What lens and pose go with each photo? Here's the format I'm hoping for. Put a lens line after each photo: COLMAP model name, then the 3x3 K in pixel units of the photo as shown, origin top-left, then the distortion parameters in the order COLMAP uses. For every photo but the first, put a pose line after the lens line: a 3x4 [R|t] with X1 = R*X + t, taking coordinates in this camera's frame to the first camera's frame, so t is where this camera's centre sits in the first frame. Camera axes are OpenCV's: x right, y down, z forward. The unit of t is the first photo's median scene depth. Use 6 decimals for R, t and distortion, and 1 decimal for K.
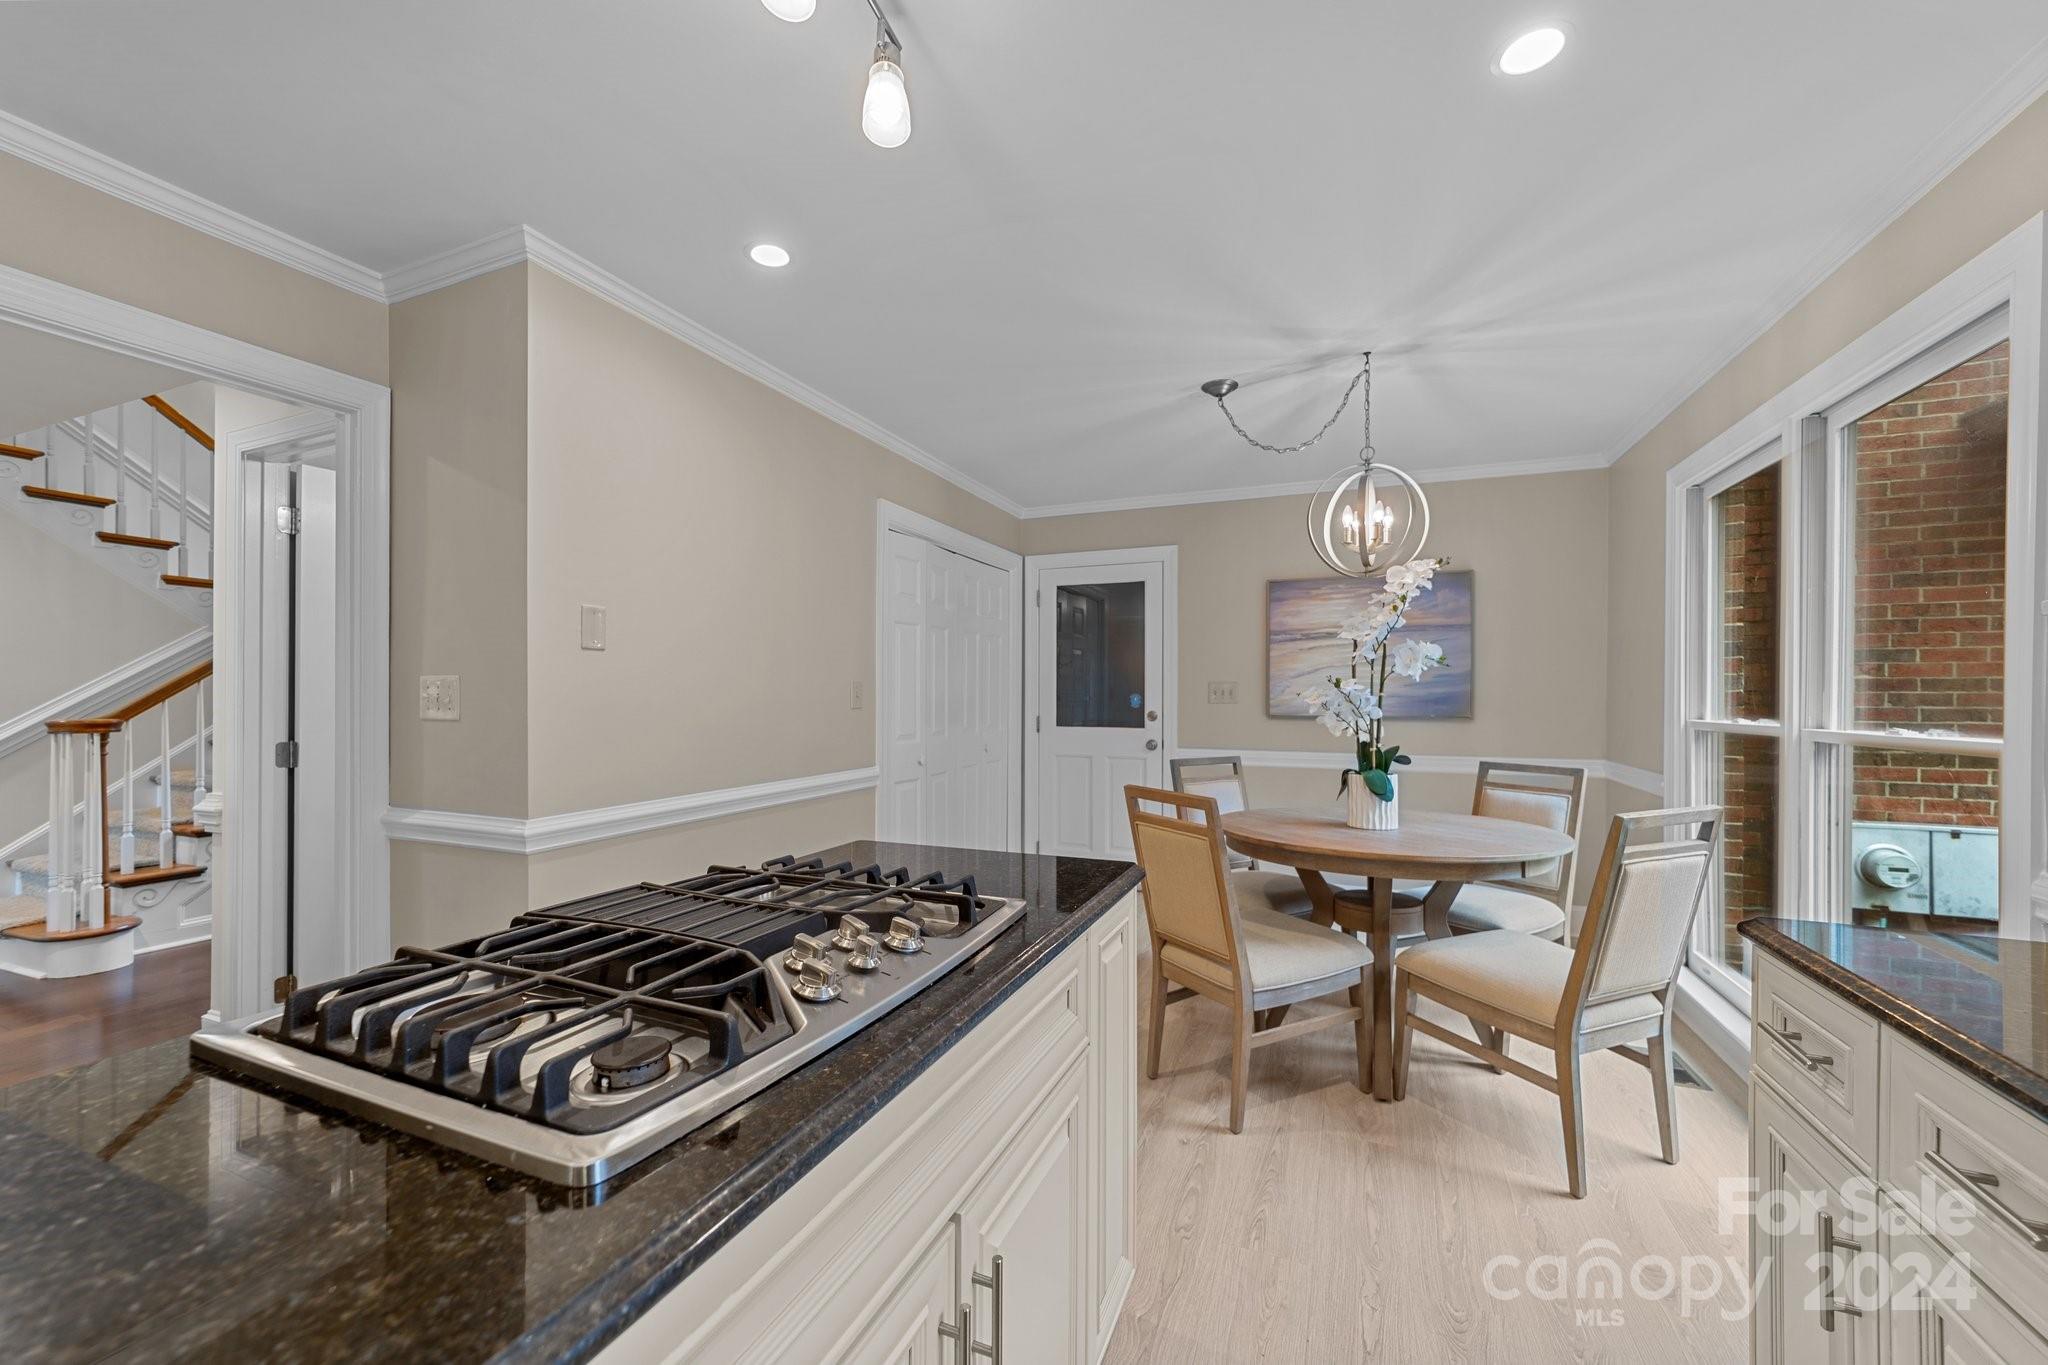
lens RADIAL K [[791.6, 0, 1036.1], [0, 791.6, 692.6], [0, 0, 1]] dist [-0.013204, 0.006013]
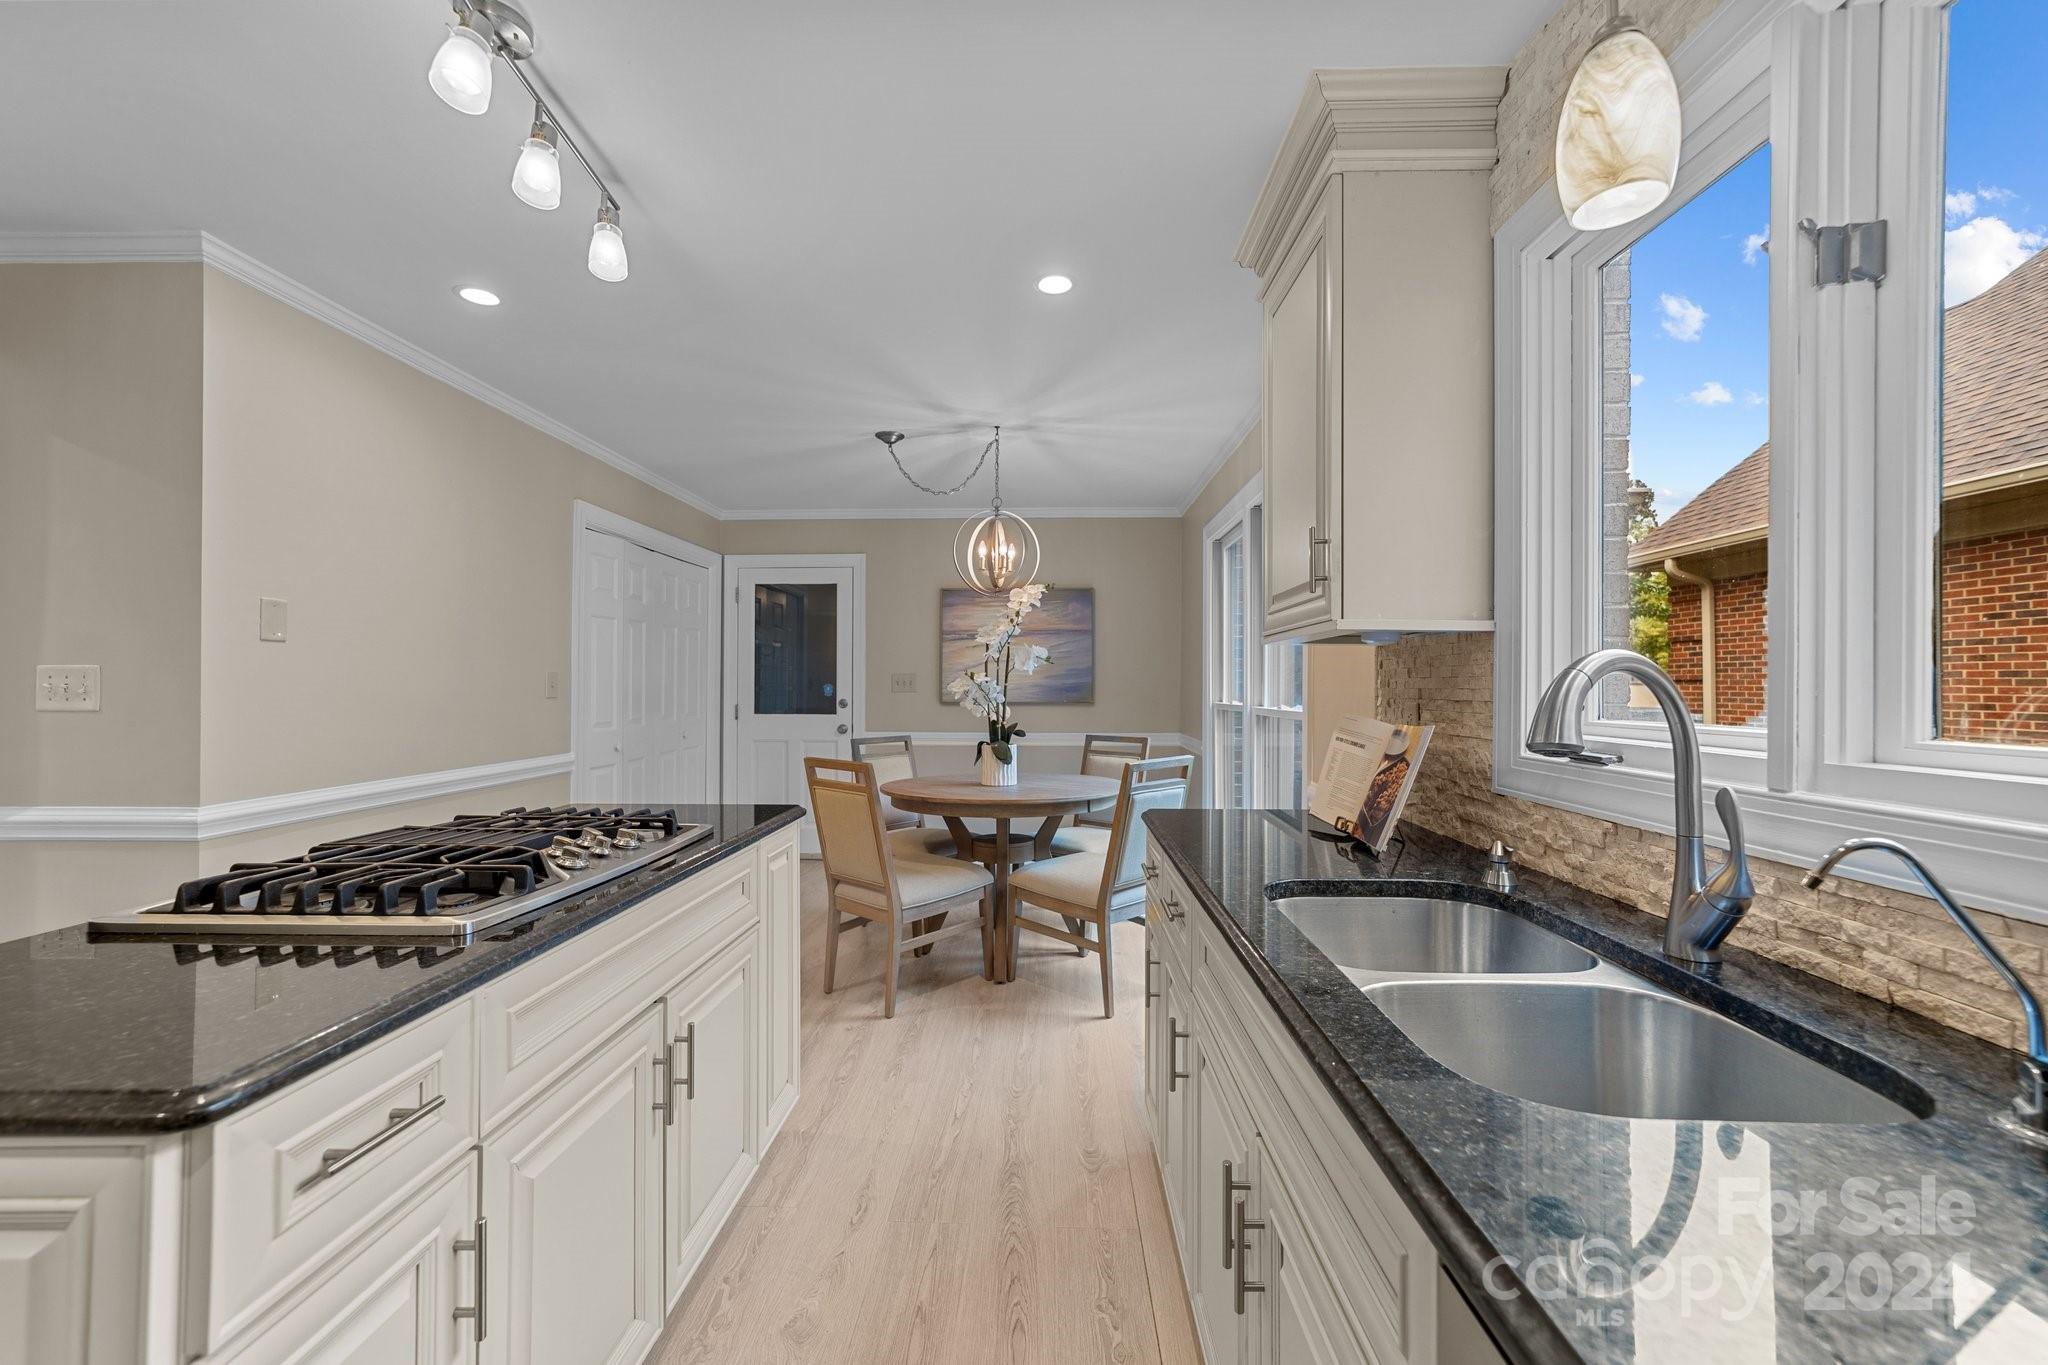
lens RADIAL K [[791.6, 0, 1023.0], [0, 791.6, 677.4], [0, 0, 1]] dist [-0.013204, 0.006013]
pose [[0.942060, 0.003258, 0.335428, 0.017843], [-0.001096, 0.999977, -0.006636, -0.000695], [-0.335442, 0.005884, 0.942042, -0.283613]]
